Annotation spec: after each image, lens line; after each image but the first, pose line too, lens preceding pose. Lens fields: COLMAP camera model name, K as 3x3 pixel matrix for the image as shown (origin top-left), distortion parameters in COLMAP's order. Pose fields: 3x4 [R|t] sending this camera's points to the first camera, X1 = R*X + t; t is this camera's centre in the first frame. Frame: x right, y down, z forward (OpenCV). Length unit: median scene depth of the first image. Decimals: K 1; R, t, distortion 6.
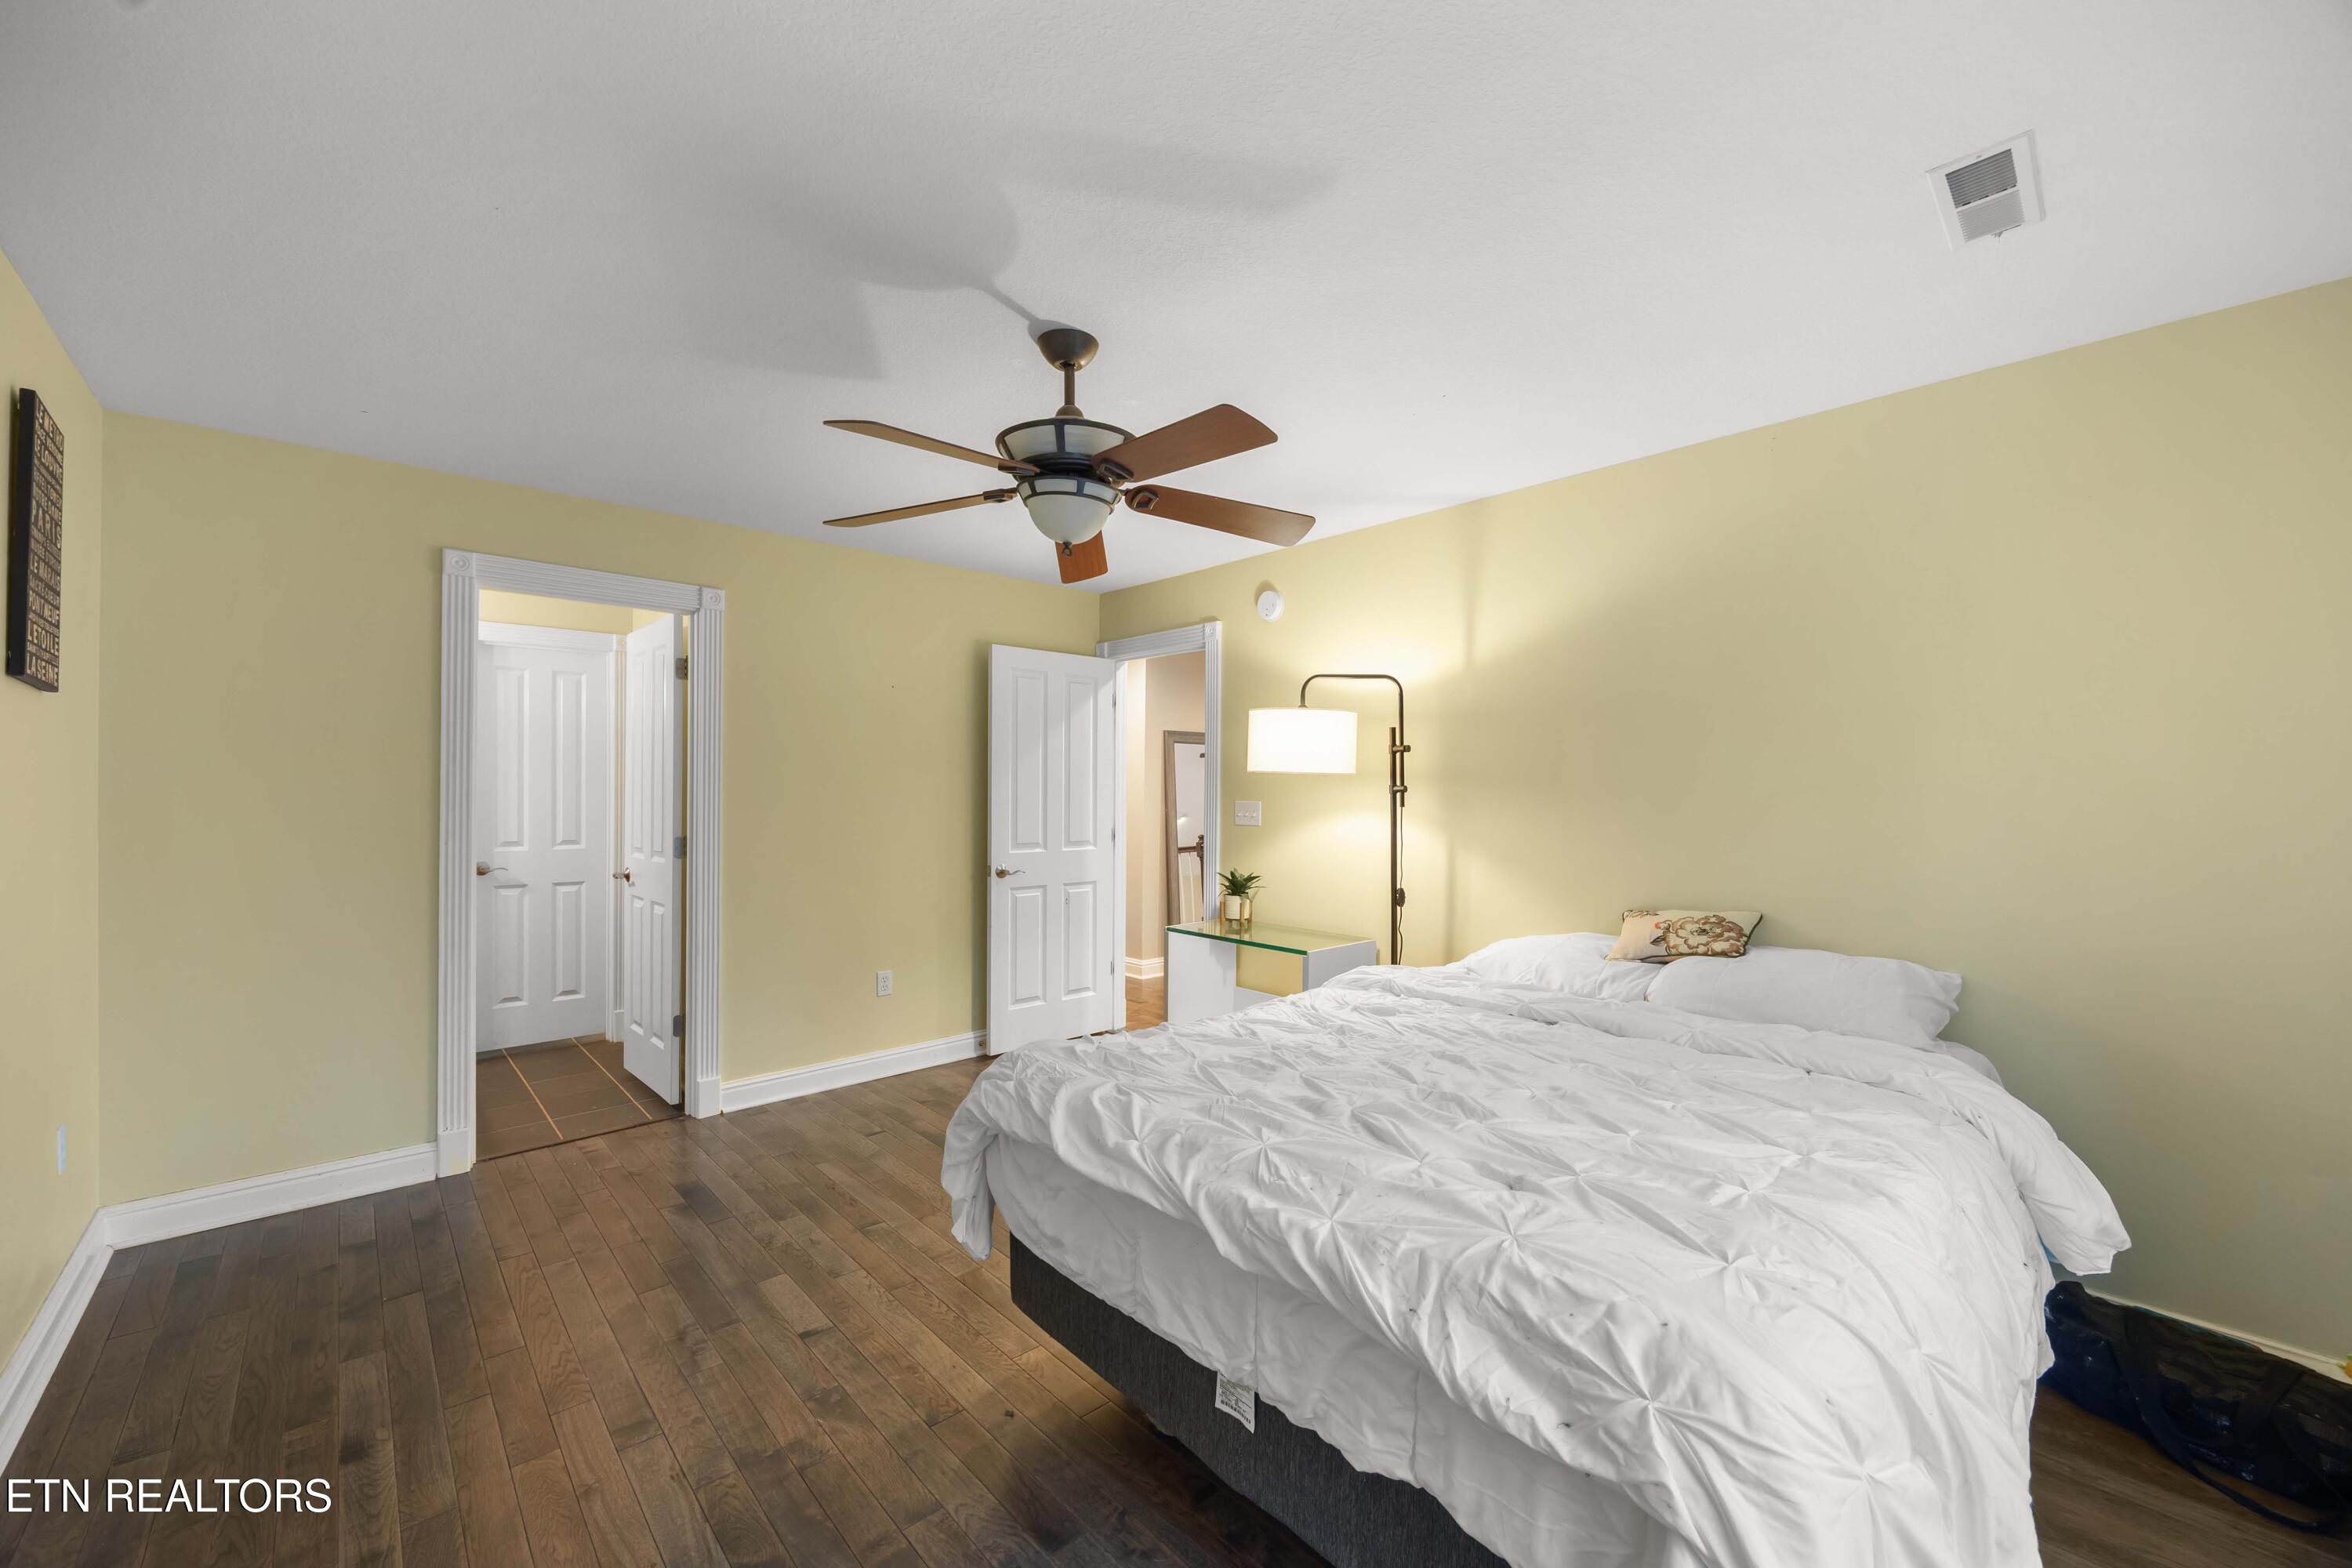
lens RADIAL K [[907.1, 0, 1177.3], [0, 907.1, 785.6], [0, 0, 1]] dist [0.000611, 0.000021]
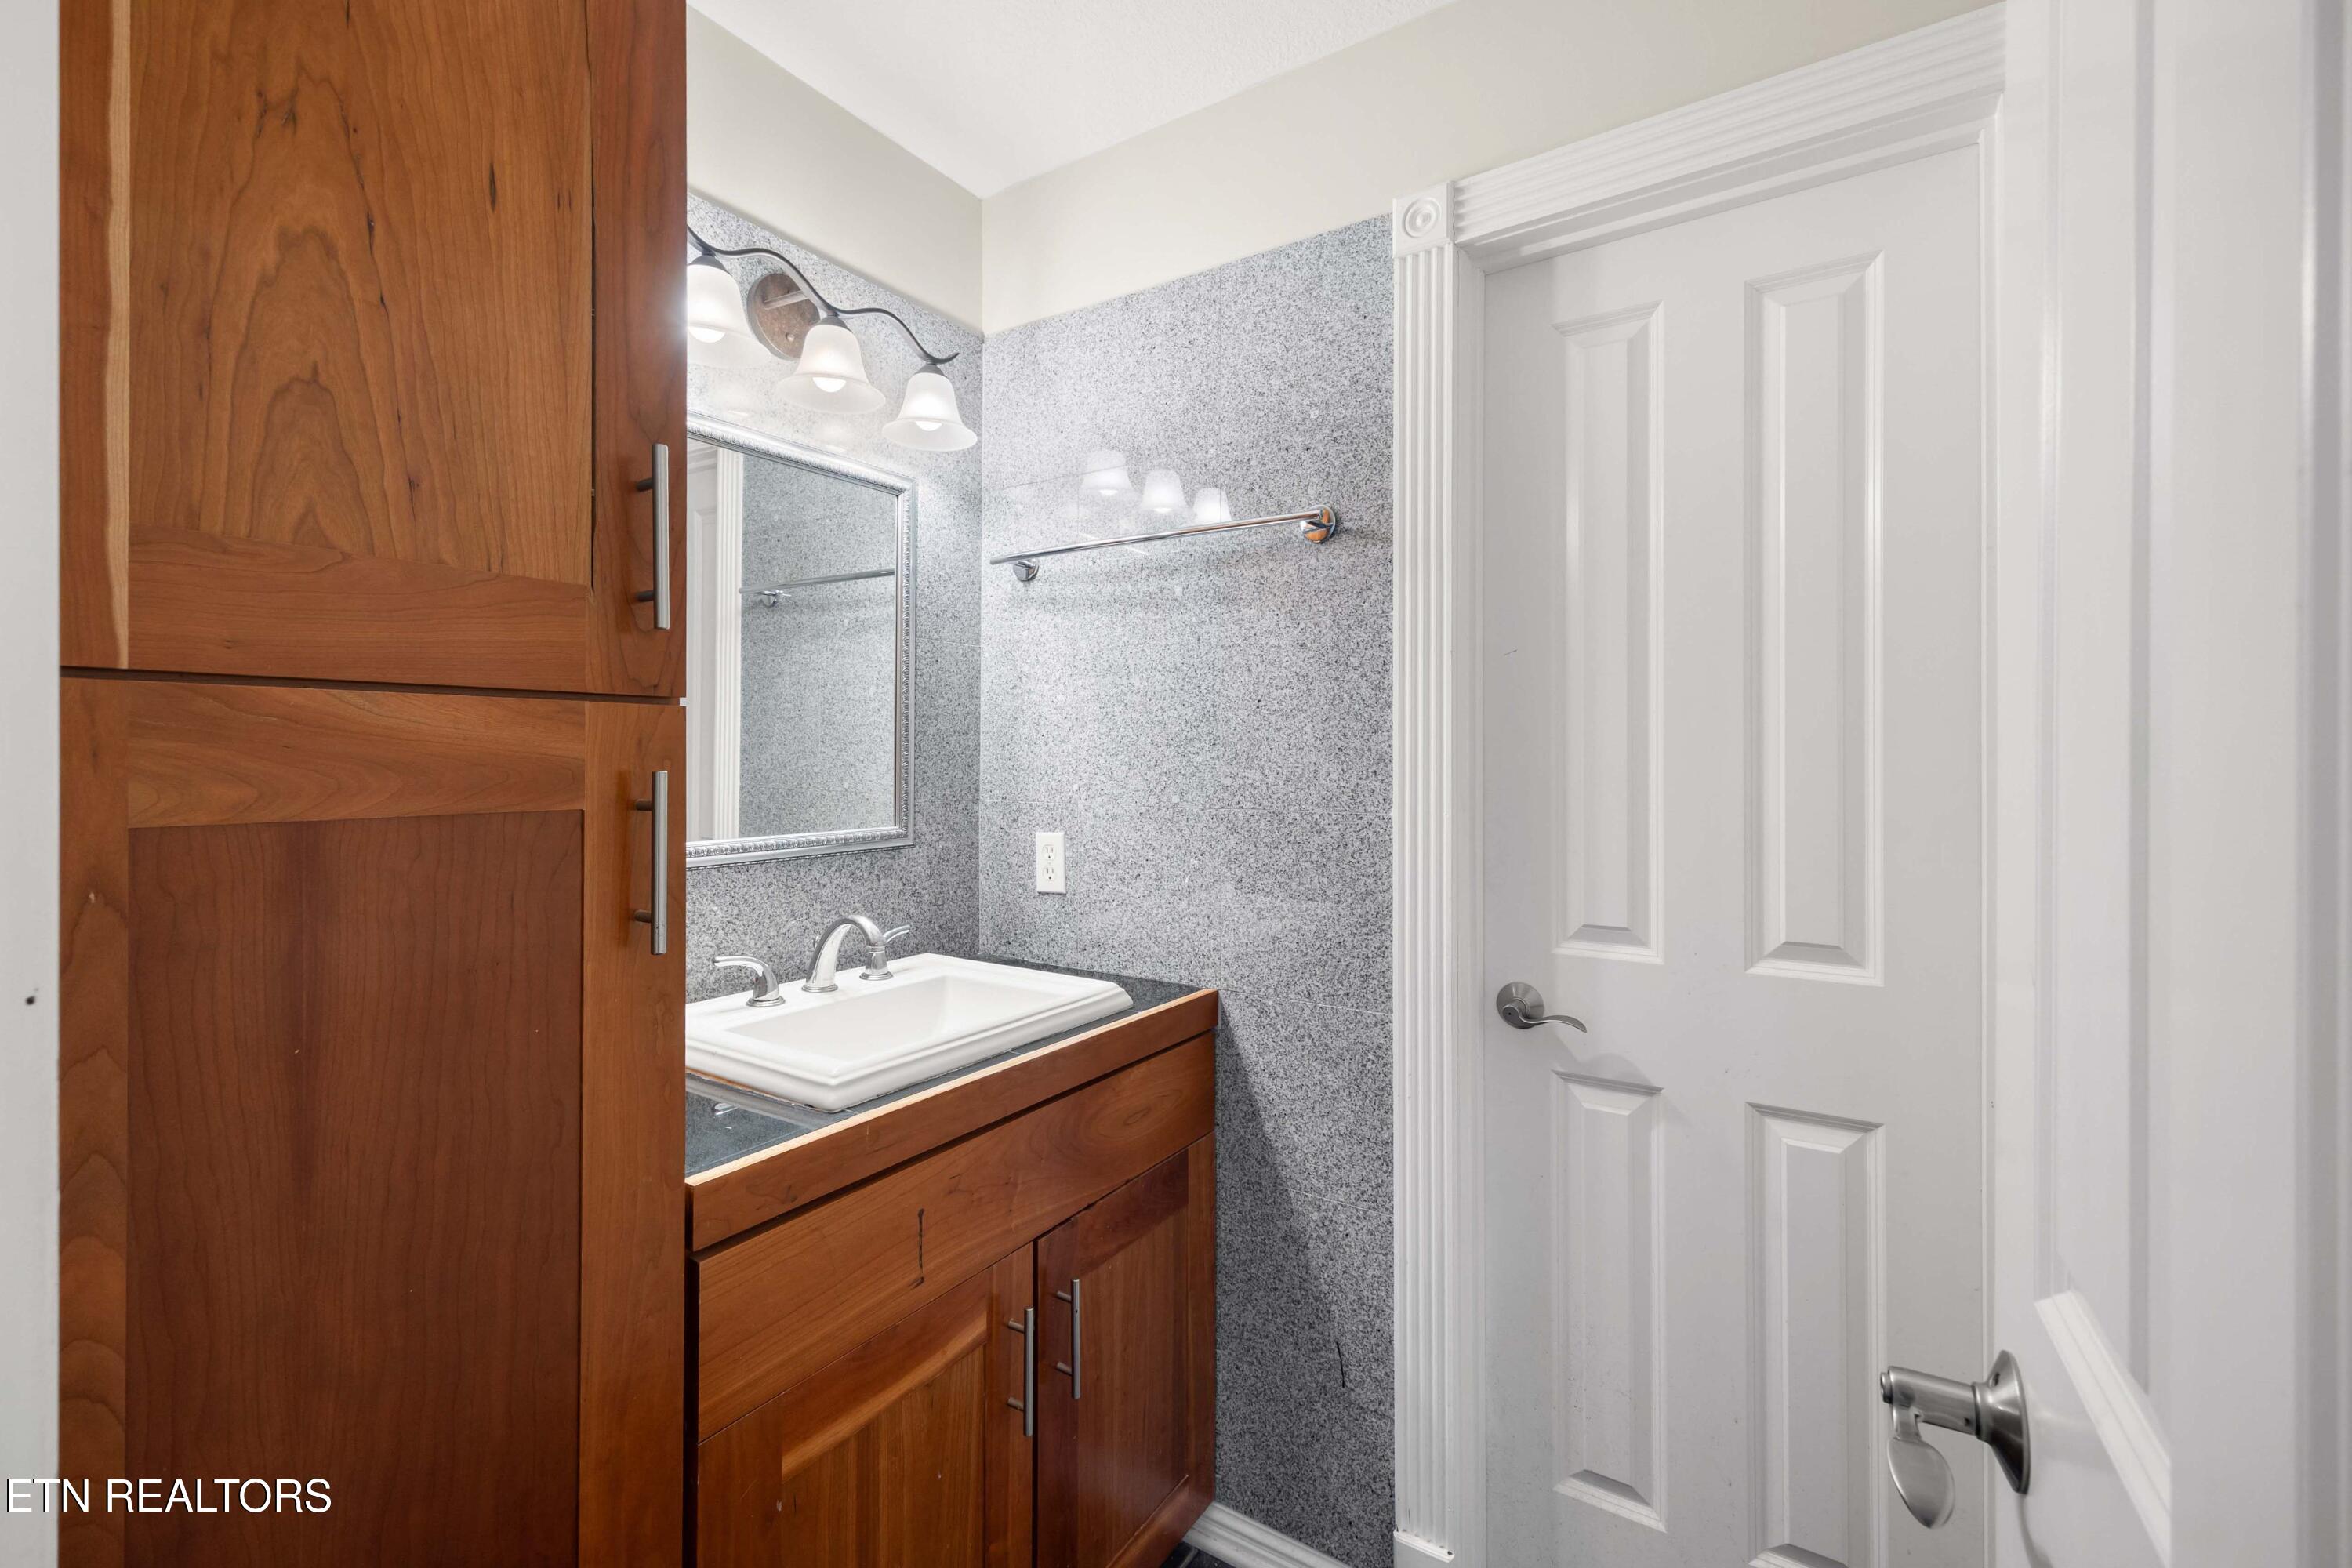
lens RADIAL K [[972.6, 0, 1179.7], [0, 972.6, 773.7], [0, 0, 1]] dist [-0.000124, -0.000033]
pose [[0.228660, -0.000913, -0.973506, -0.455899], [0.006155, 0.999981, 0.000508, 0.012687], [0.973487, -0.006108, 0.228661, 0.778728]]
